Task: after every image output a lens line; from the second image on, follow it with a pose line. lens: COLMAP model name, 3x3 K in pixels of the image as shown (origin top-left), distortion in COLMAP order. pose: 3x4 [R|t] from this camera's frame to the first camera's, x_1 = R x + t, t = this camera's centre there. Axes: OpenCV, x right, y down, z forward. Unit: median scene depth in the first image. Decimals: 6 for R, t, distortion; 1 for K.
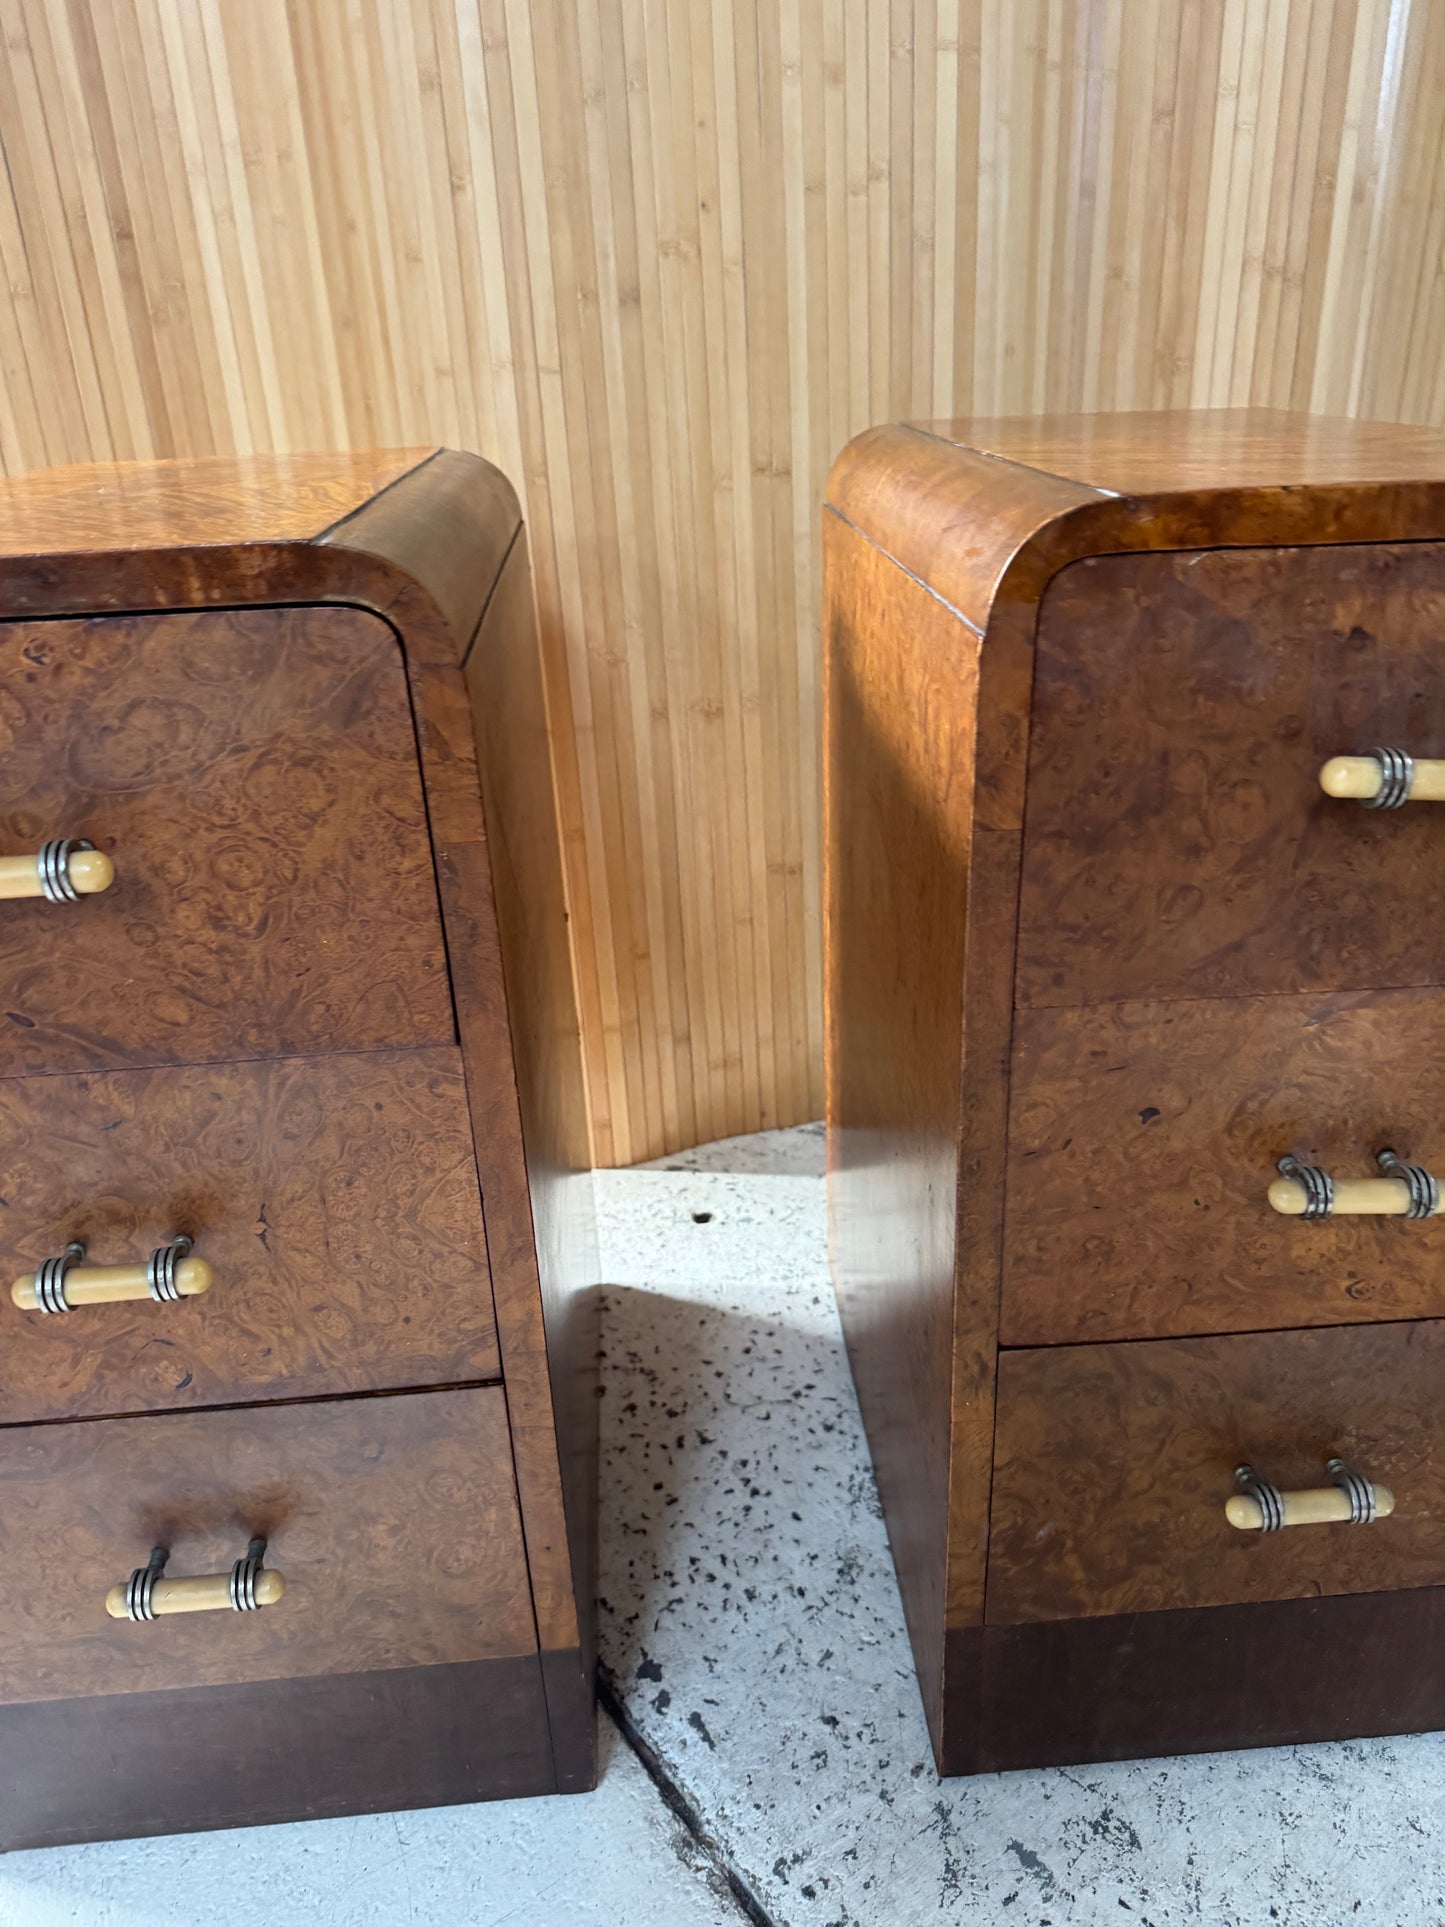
lens RADIAL K [[1375.2, 0, 733.3], [0, 1375.2, 953.8], [0, 0, 1]] dist [0.006041, -0.012708]
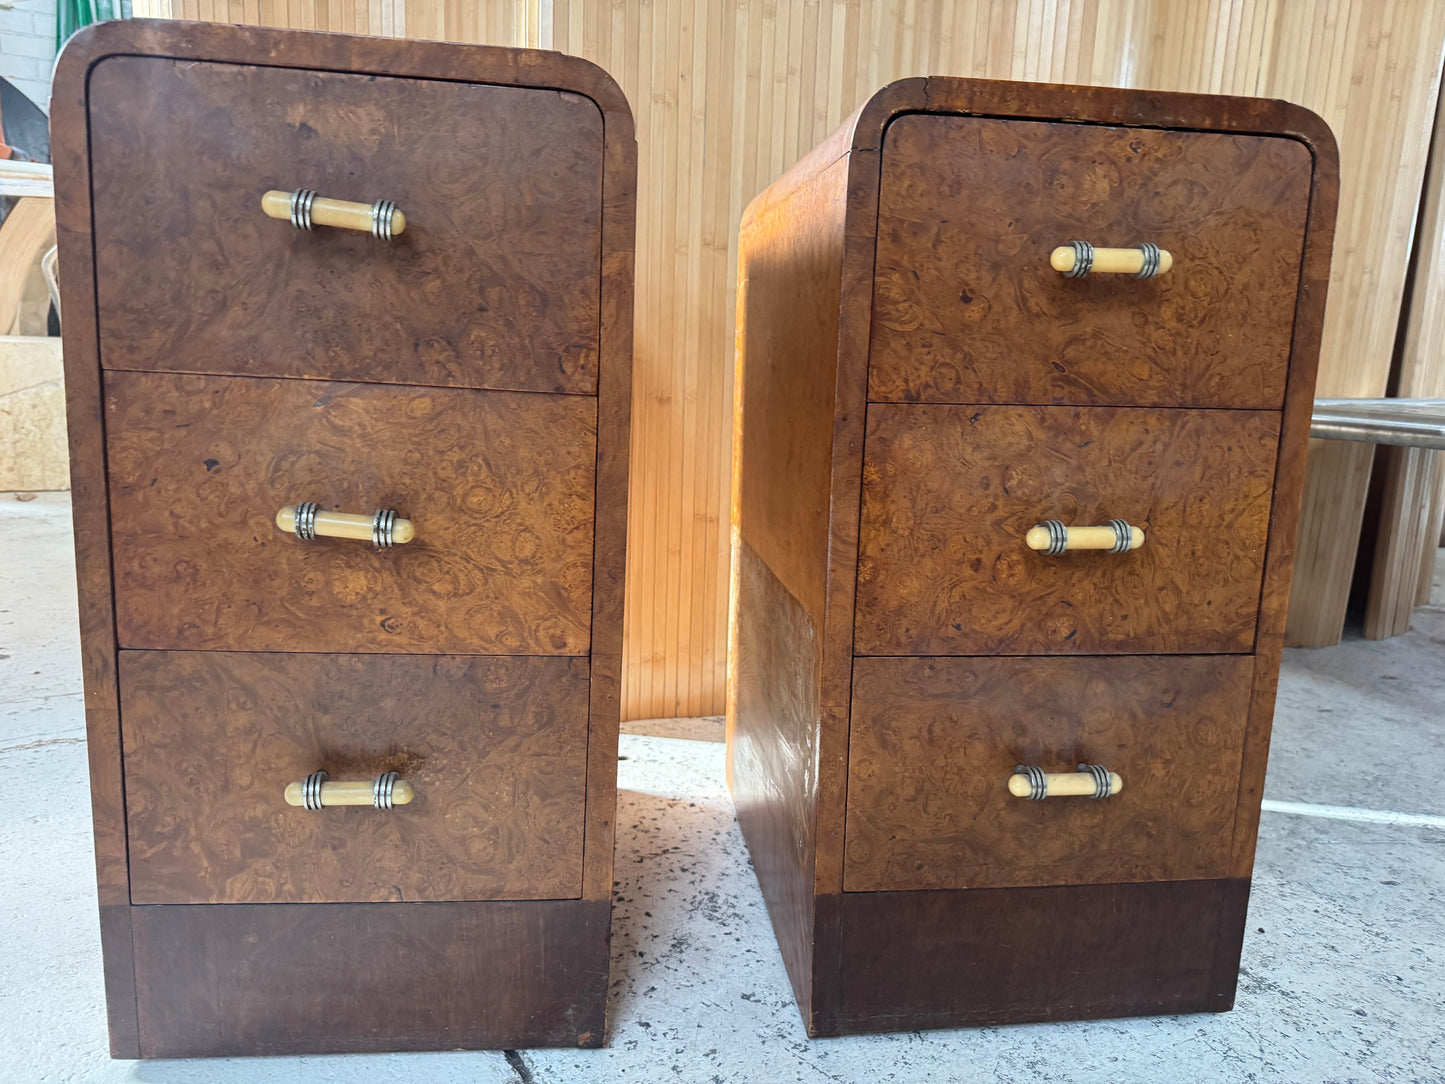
lens RADIAL K [[1094.3, 0, 715.6], [0, 1094.3, 544.7], [0, 0, 1]] dist [0.153796, -0.380105]
pose [[0.997208, 0.054677, 0.050863, -0.754642], [-0.042026, 0.973914, -0.222992, 0.441333], [-0.061729, 0.220232, 0.973492, -0.192972]]
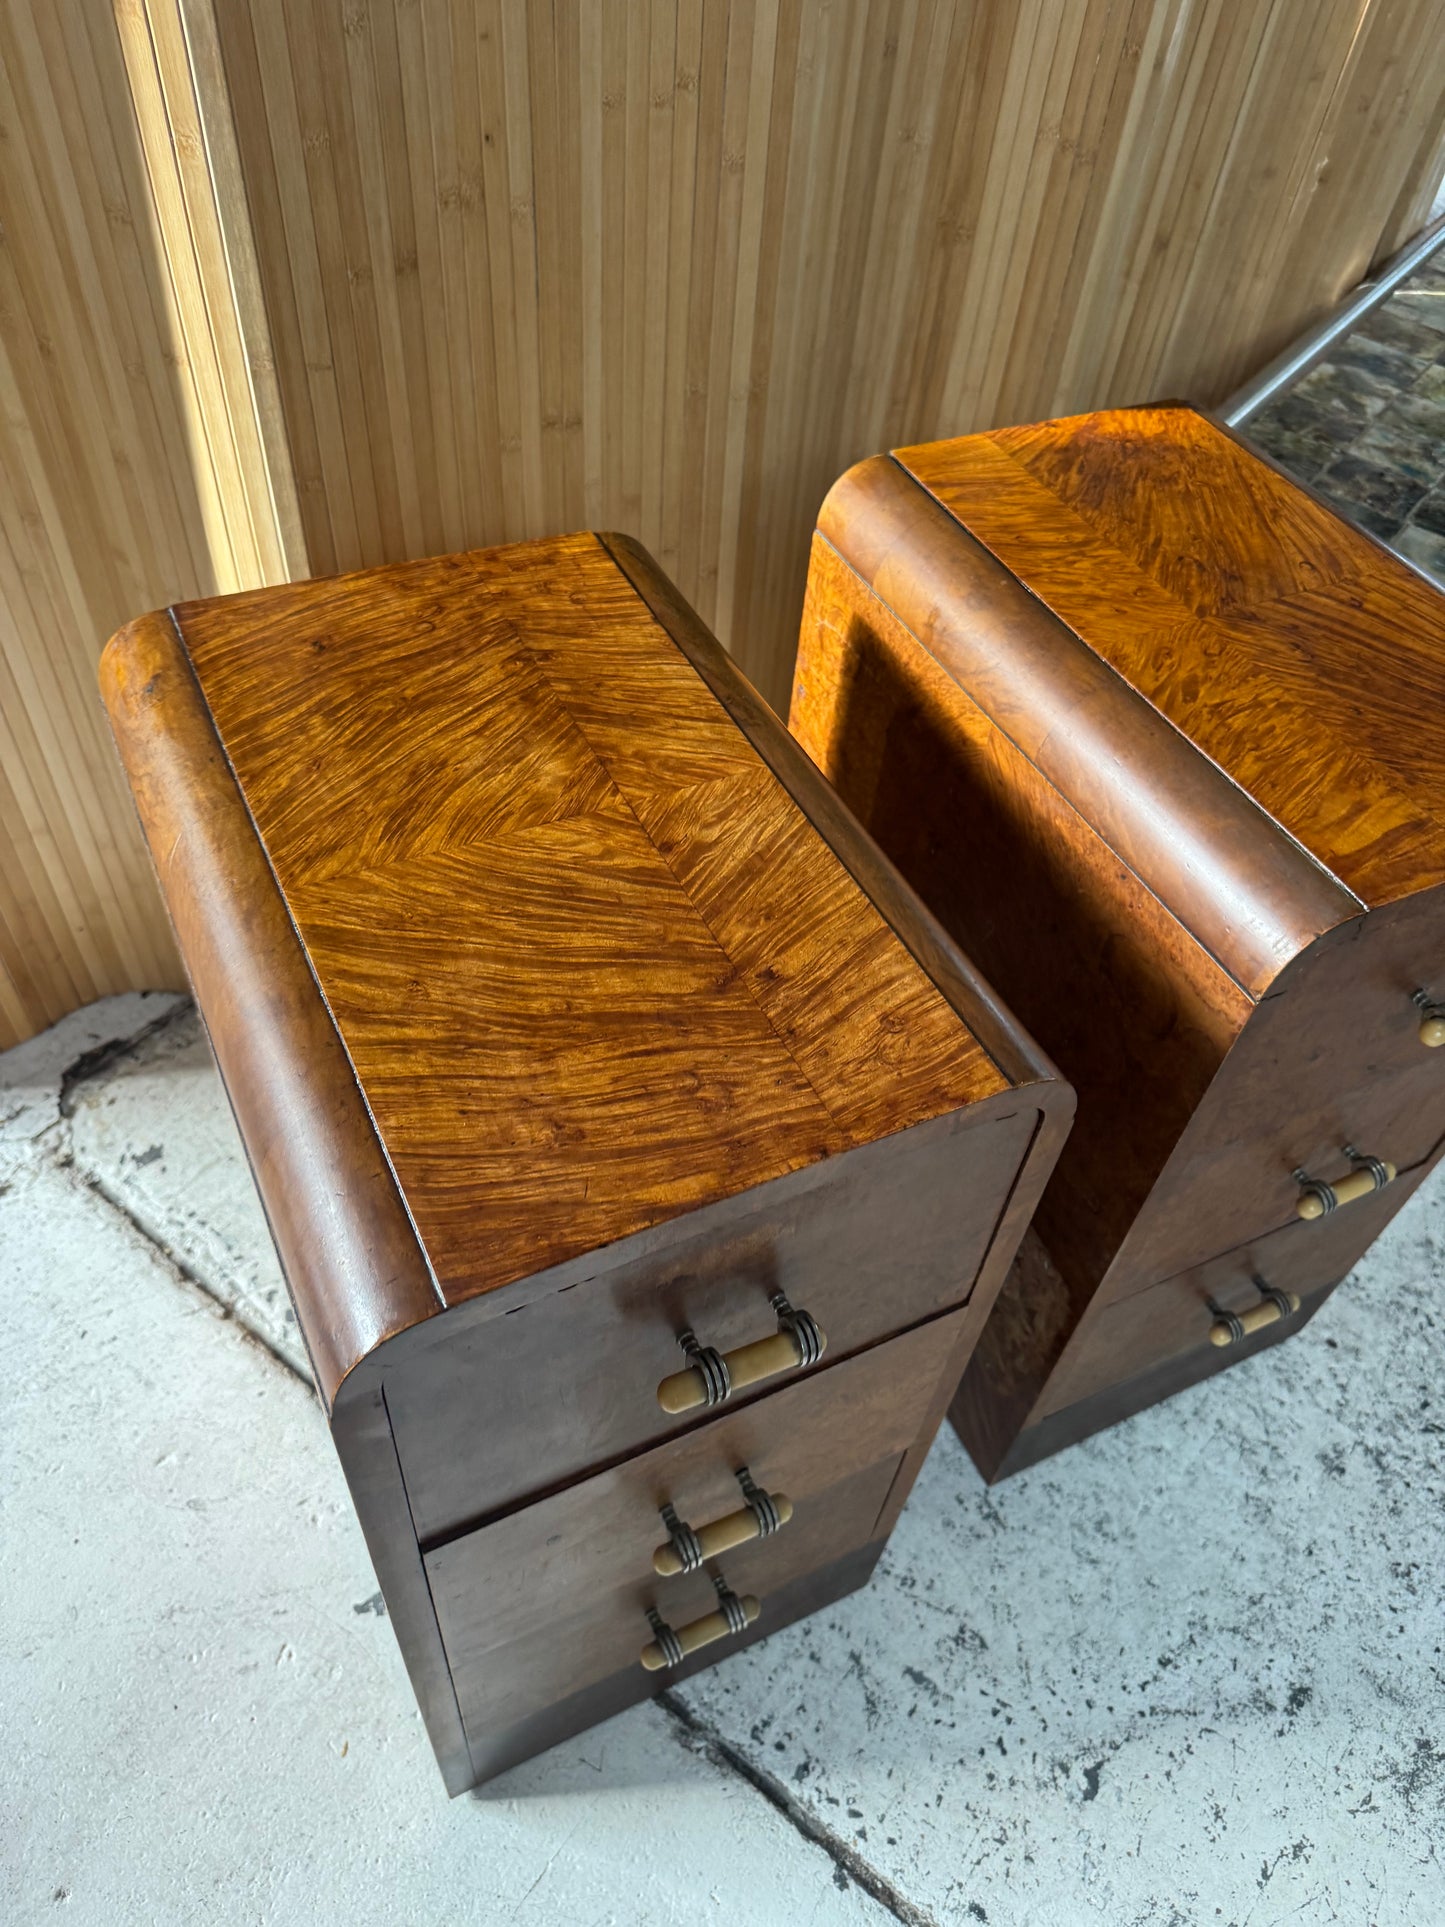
lens RADIAL K [[1390.7, 0, 737.2], [0, 1390.7, 959.8], [0, 0, 1]] dist [-0.005556, -0.002994]
pose [[0.945797, -0.149028, 0.288547, -0.274314], [0.017683, 0.910809, 0.412450, -0.634025], [-0.324277, -0.384991, 0.864075, 0.094720]]
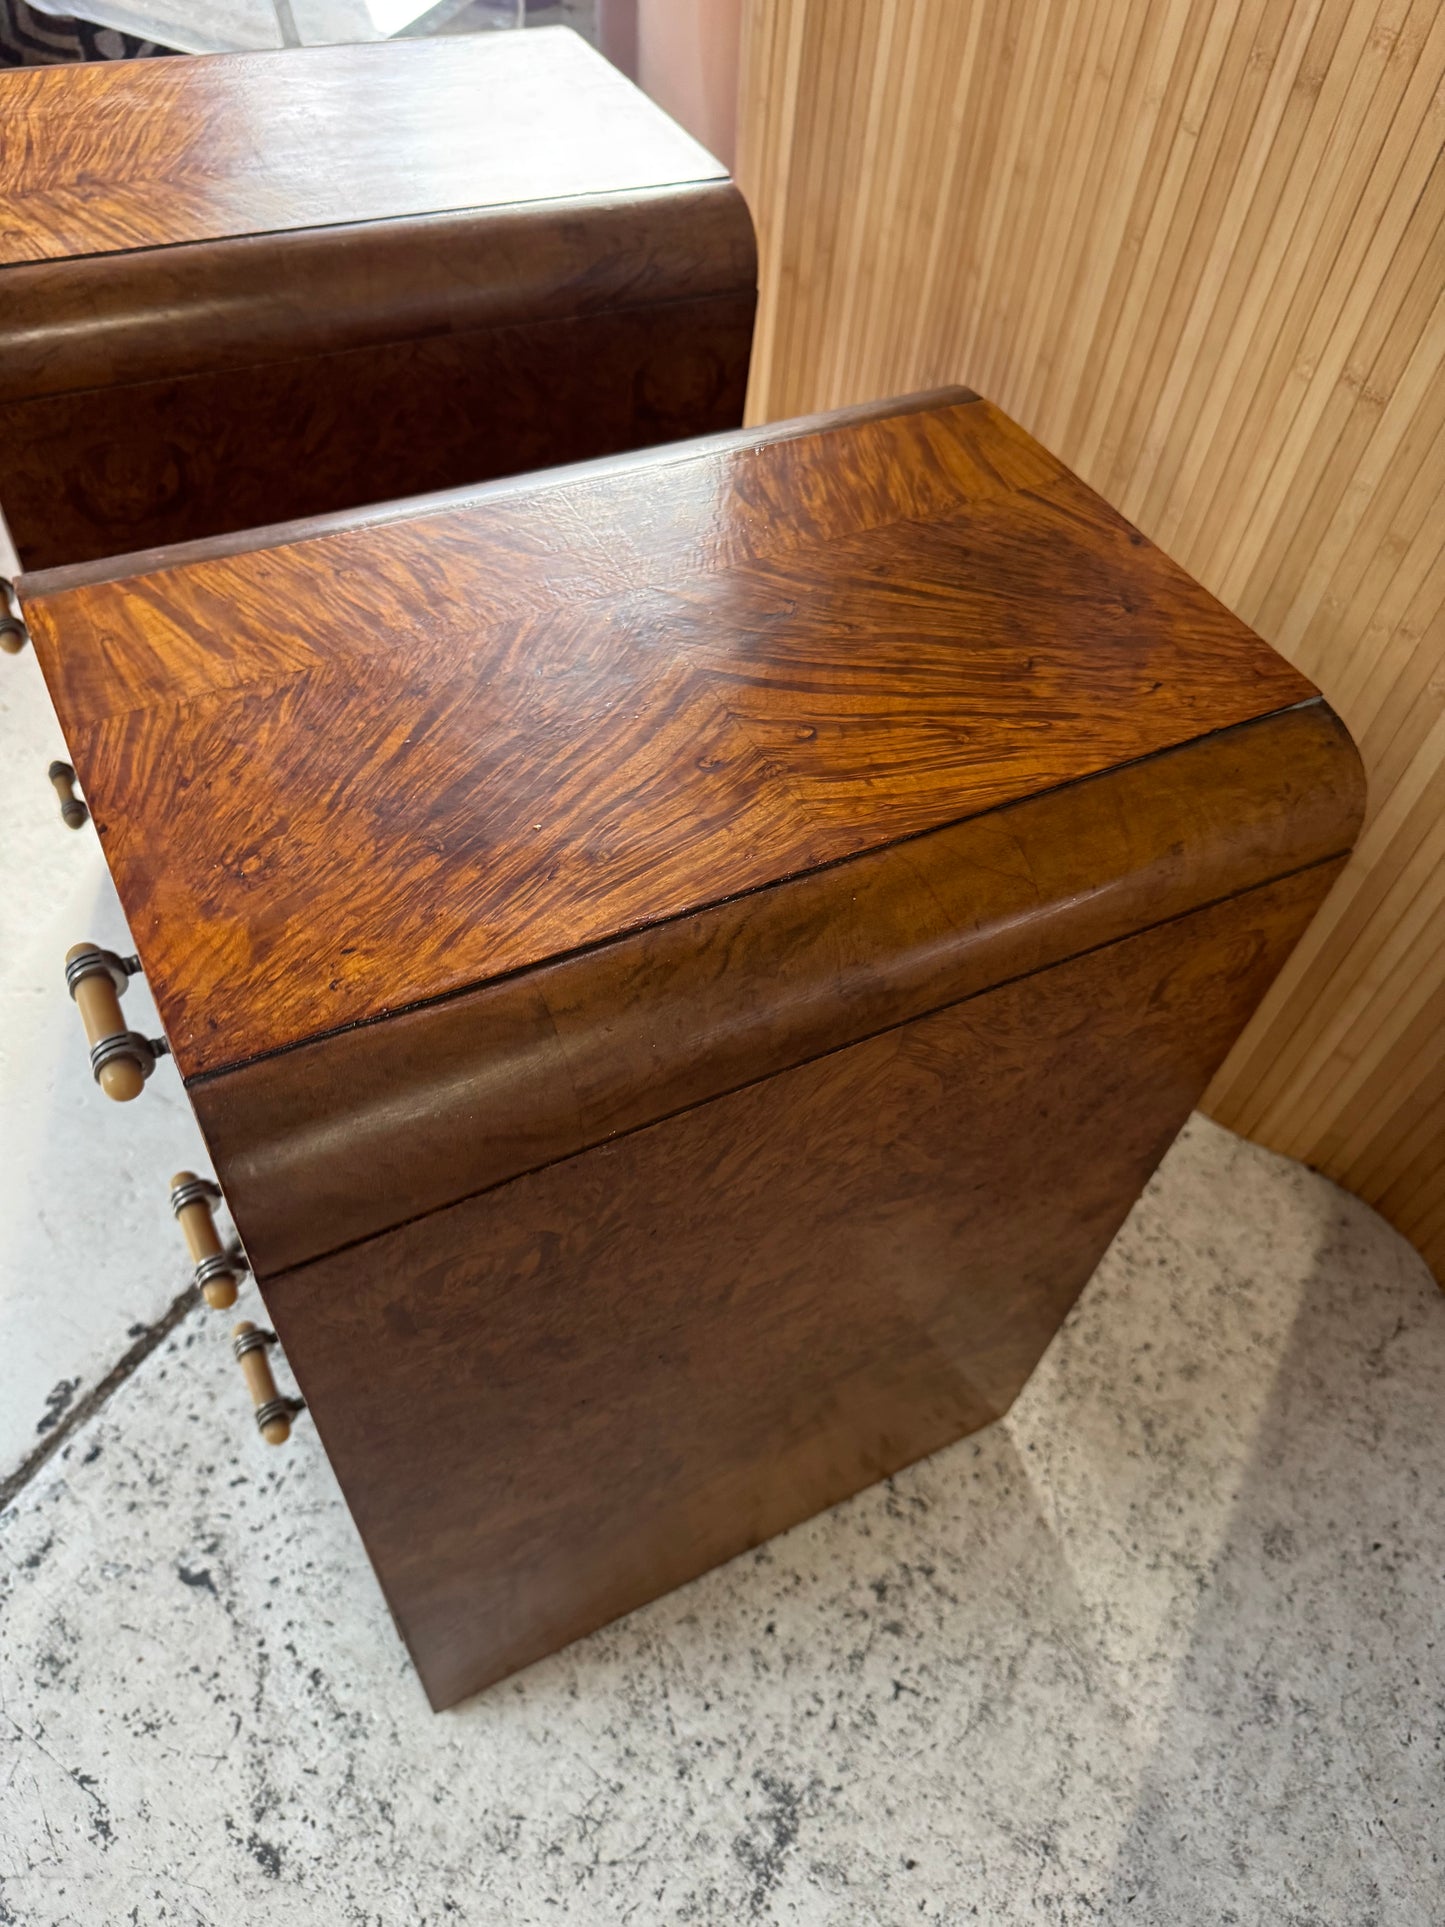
lens RADIAL K [[1399.2, 0, 741.1], [0, 1399.2, 973.5], [0, 0, 1]] dist [-0.003657, -0.005355]
pose [[0.422328, 0.754136, -0.502909, 0.802794], [-0.468758, 0.656573, 0.590913, -0.692667], [0.775825, -0.013817, 0.630796, 0.445522]]
